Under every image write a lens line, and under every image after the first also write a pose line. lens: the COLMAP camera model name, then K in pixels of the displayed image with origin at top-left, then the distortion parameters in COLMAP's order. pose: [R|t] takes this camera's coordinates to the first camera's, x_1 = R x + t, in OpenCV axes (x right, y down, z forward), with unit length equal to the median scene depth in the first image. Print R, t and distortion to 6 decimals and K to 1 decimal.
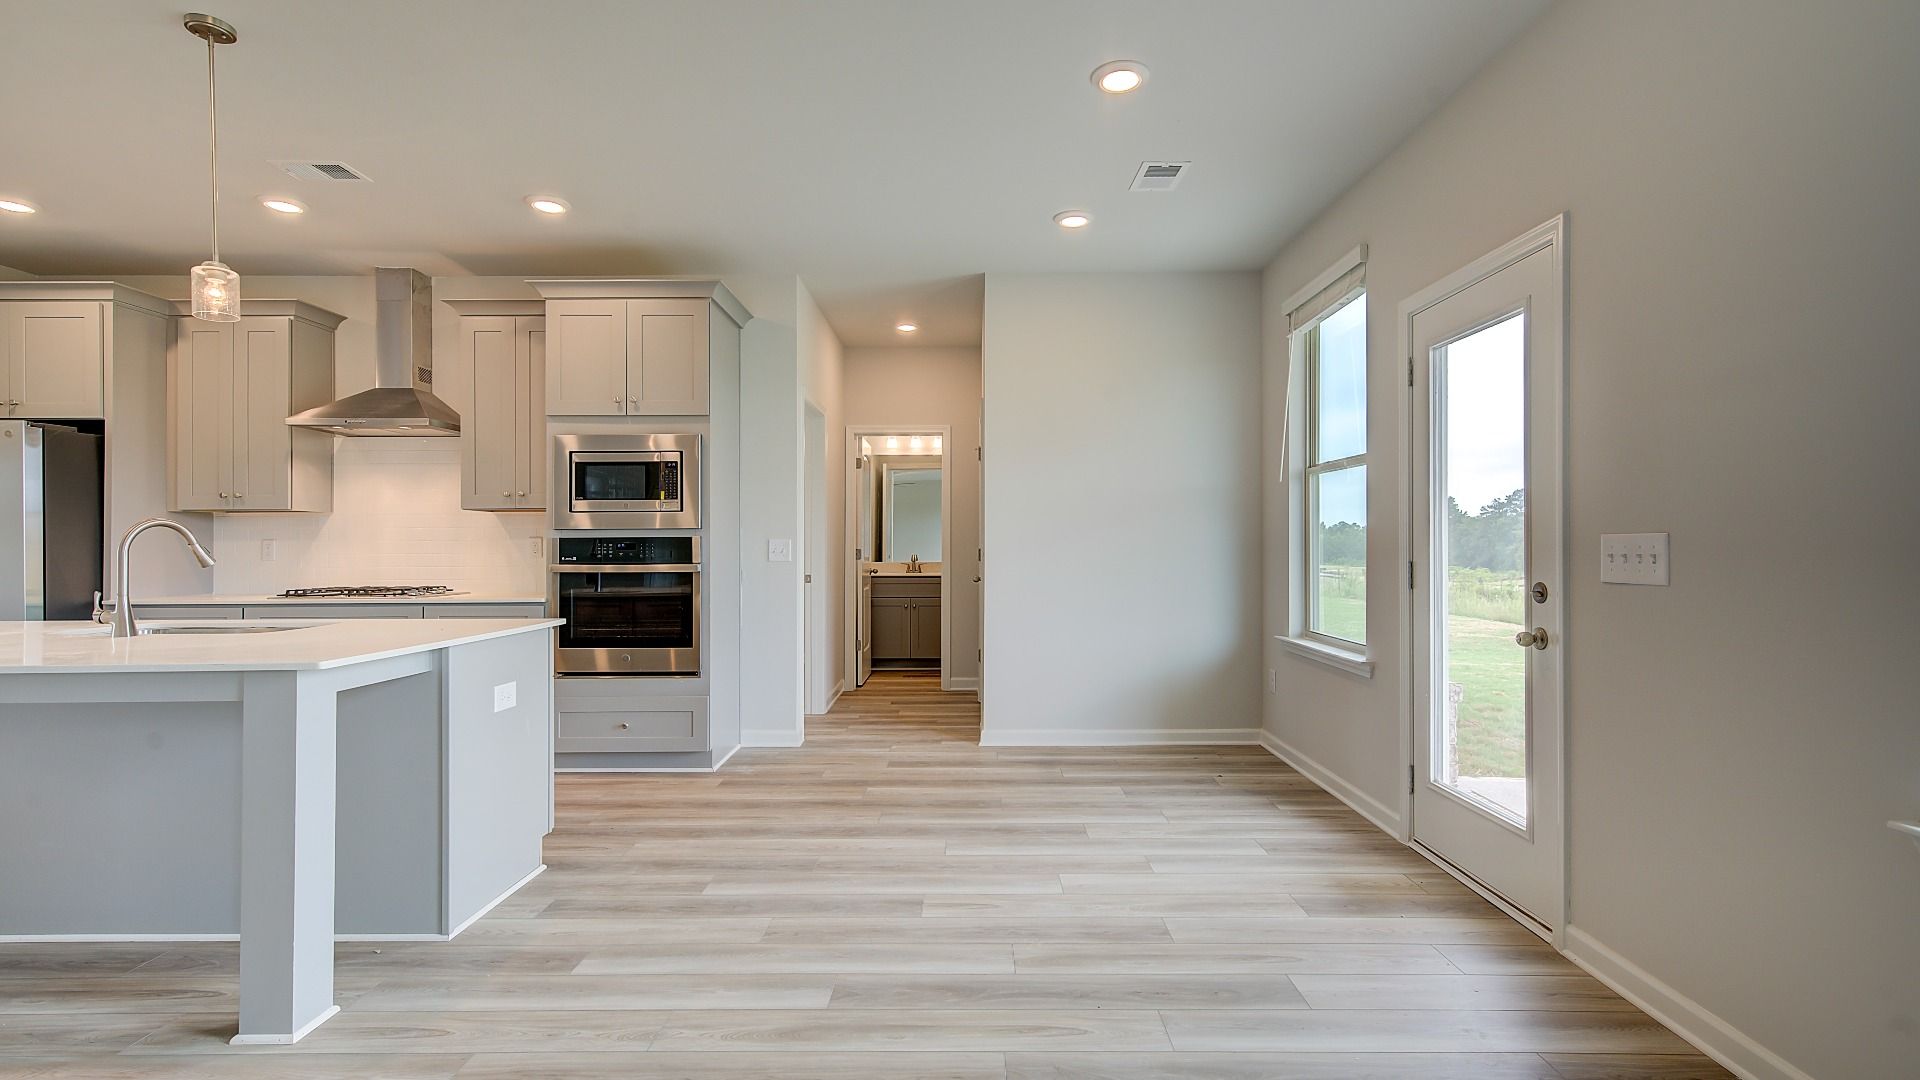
lens RADIAL K [[866.2, 0, 961.4], [0, 866.2, 538.7], [0, 0, 1]] dist [0.014981, -0.000449]
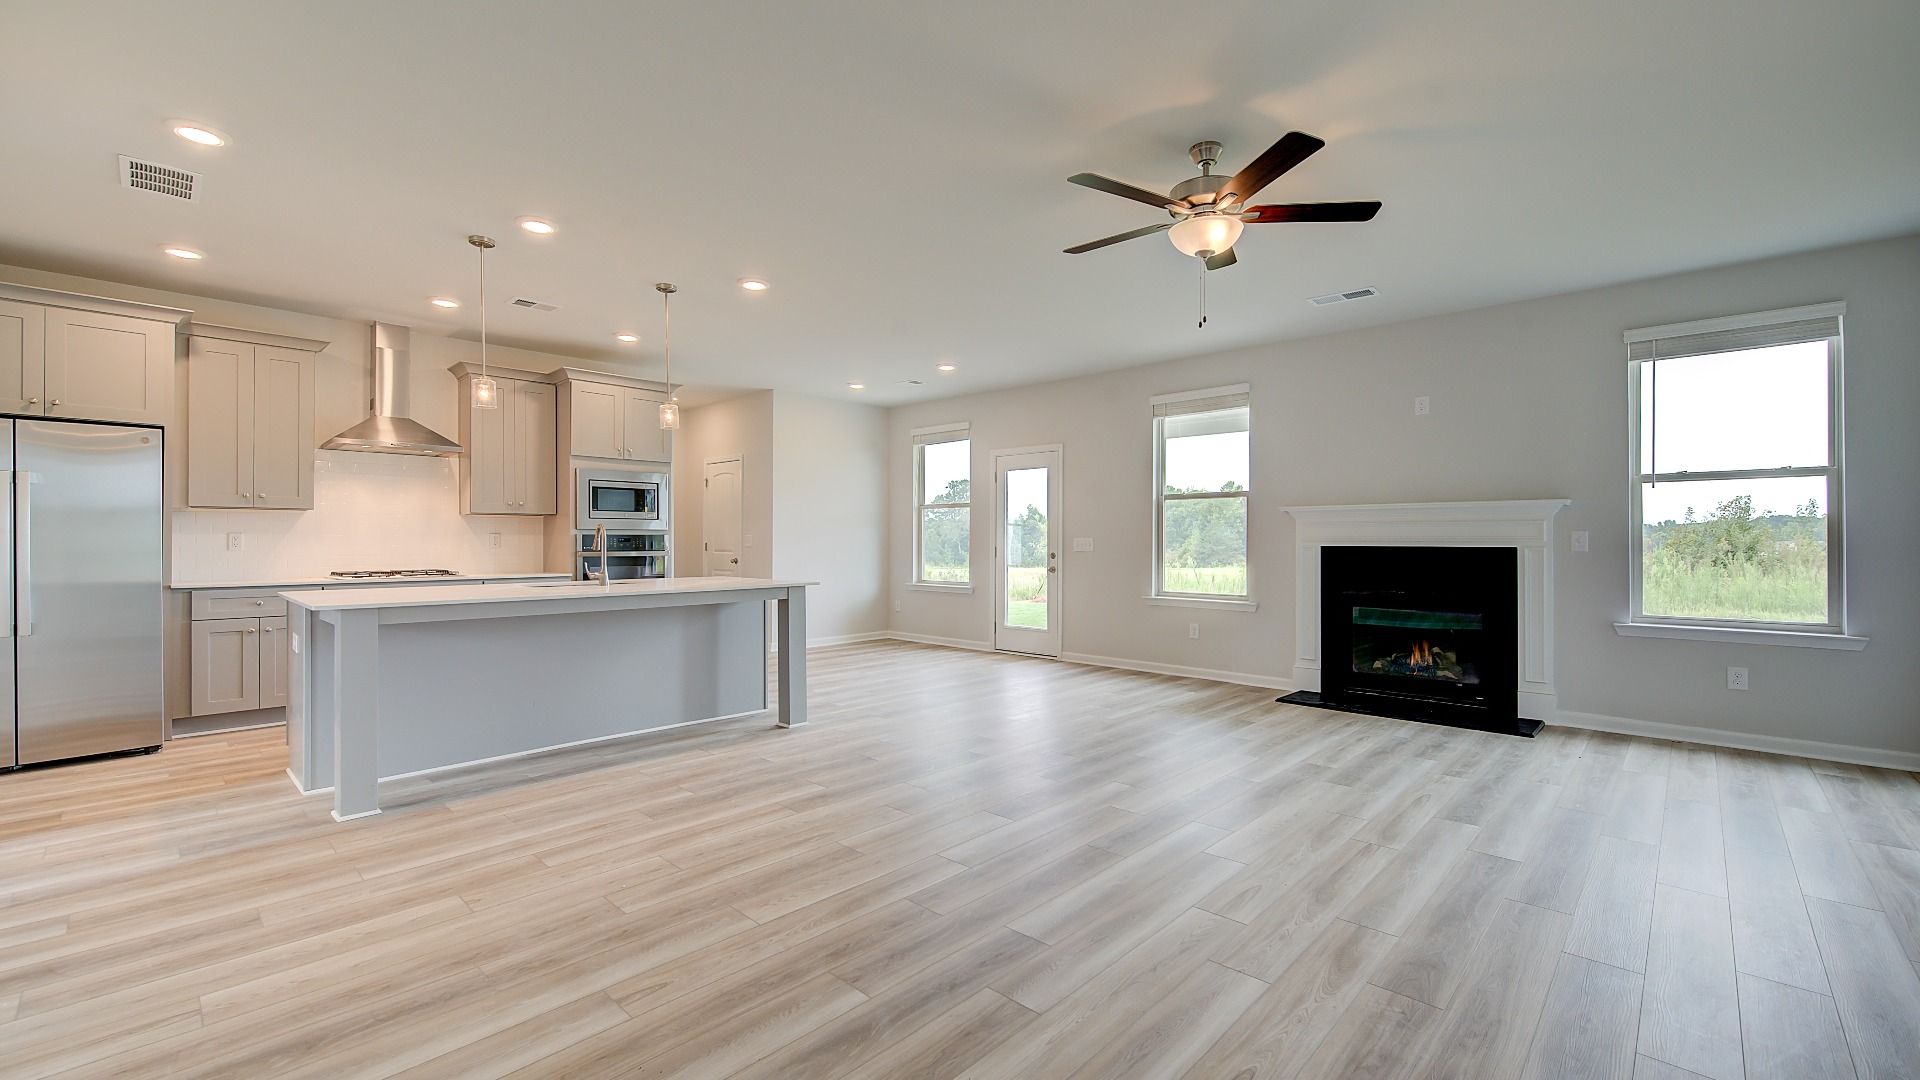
lens RADIAL K [[790.0, 0, 967.2], [0, 790.0, 532.9], [0, 0, 1]] dist [0.001590, 0.000275]
pose [[0.675364, 0.012671, 0.737376, -1.029268], [-0.009342, 0.999919, -0.008626, 0.001813], [-0.737425, -0.001063, 0.675428, -0.459858]]
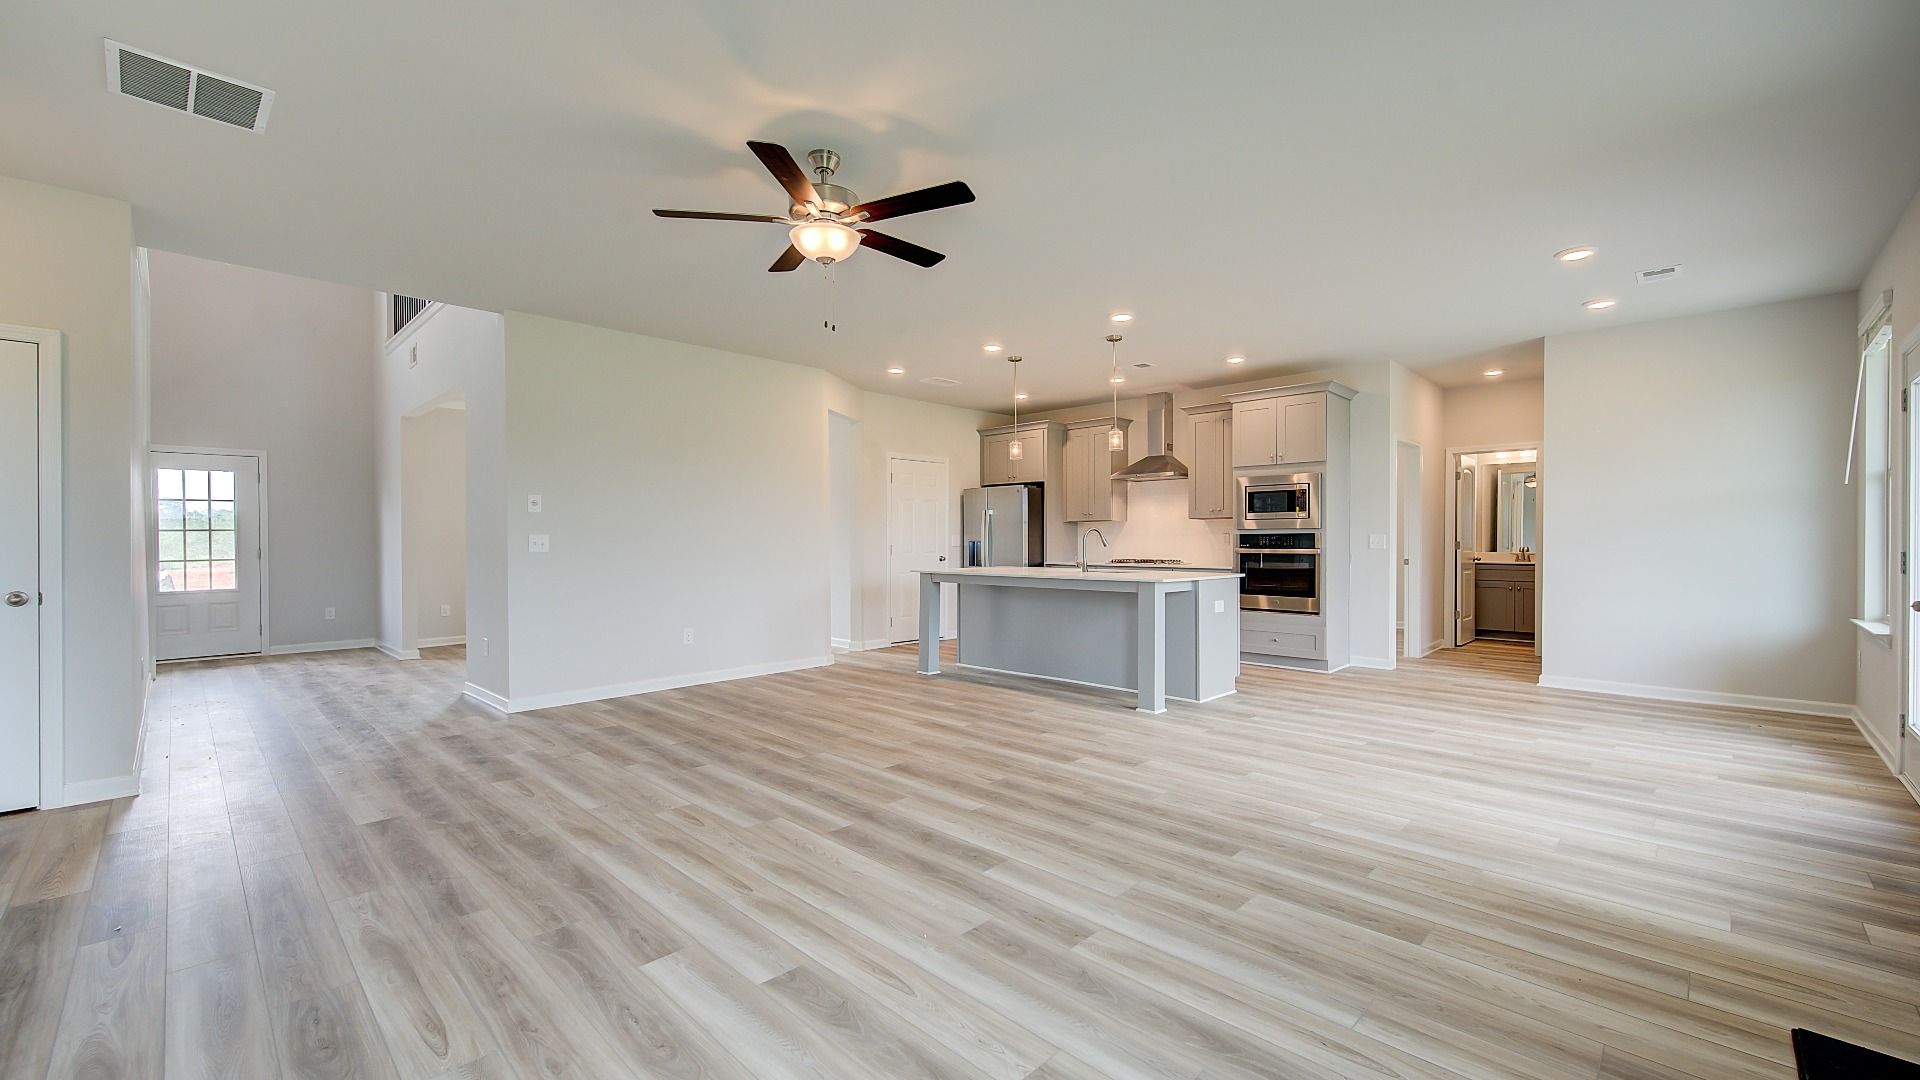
lens RADIAL K [[767.5, 0, 960.0], [0, 767.5, 540.0], [0, 0, 1]] dist [-0.000217, -0.000022]
pose [[0.717404, 0.003513, -0.696649, 0.234840], [0.003348, 0.999958, 0.008490, -0.003984], [0.696650, -0.008424, 0.717362, -0.556858]]
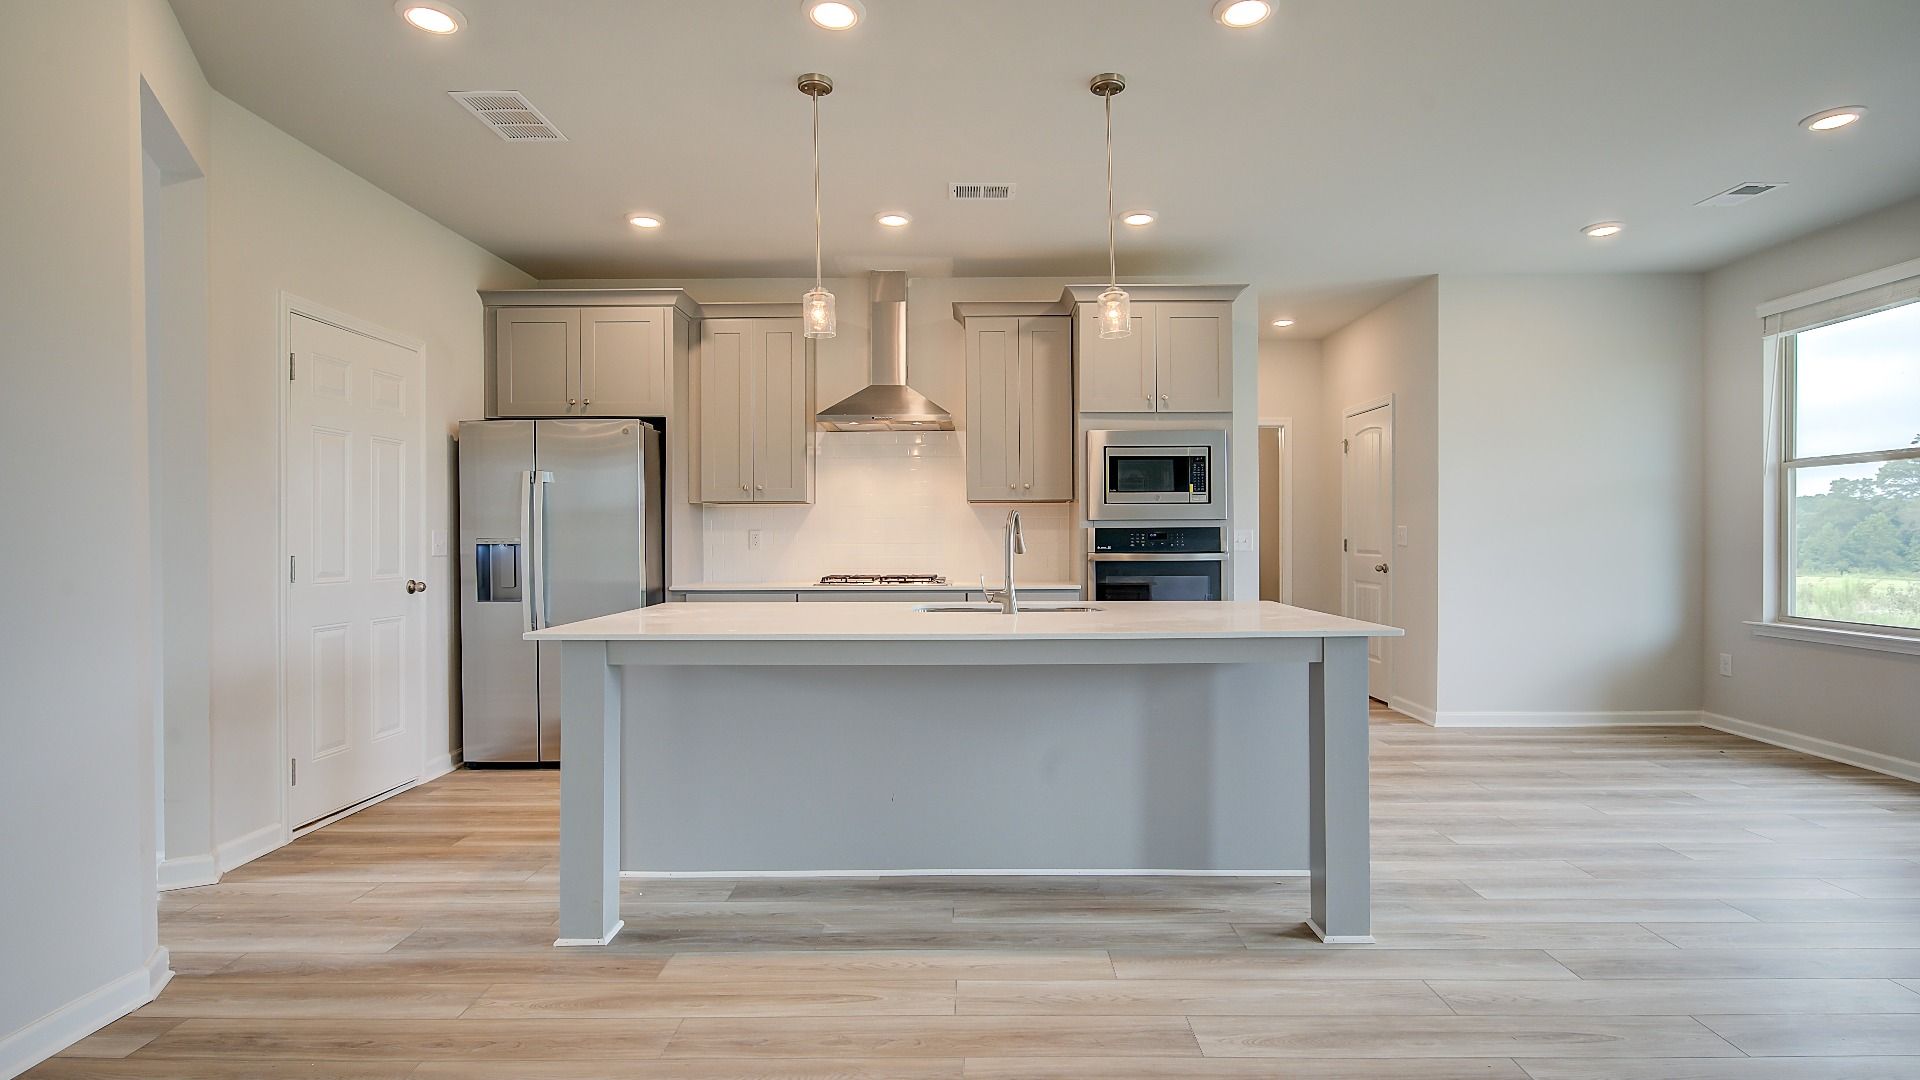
lens RADIAL K [[925.6, 0, 965.3], [0, 925.6, 537.1], [0, 0, 1]] dist [-0.004964, -0.000304]
pose [[0.999998, 0.000660, 0.001899, -0.615840], [-0.000674, 0.999972, 0.007440, 0.001654], [-0.001894, -0.007441, 0.999971, -0.126870]]
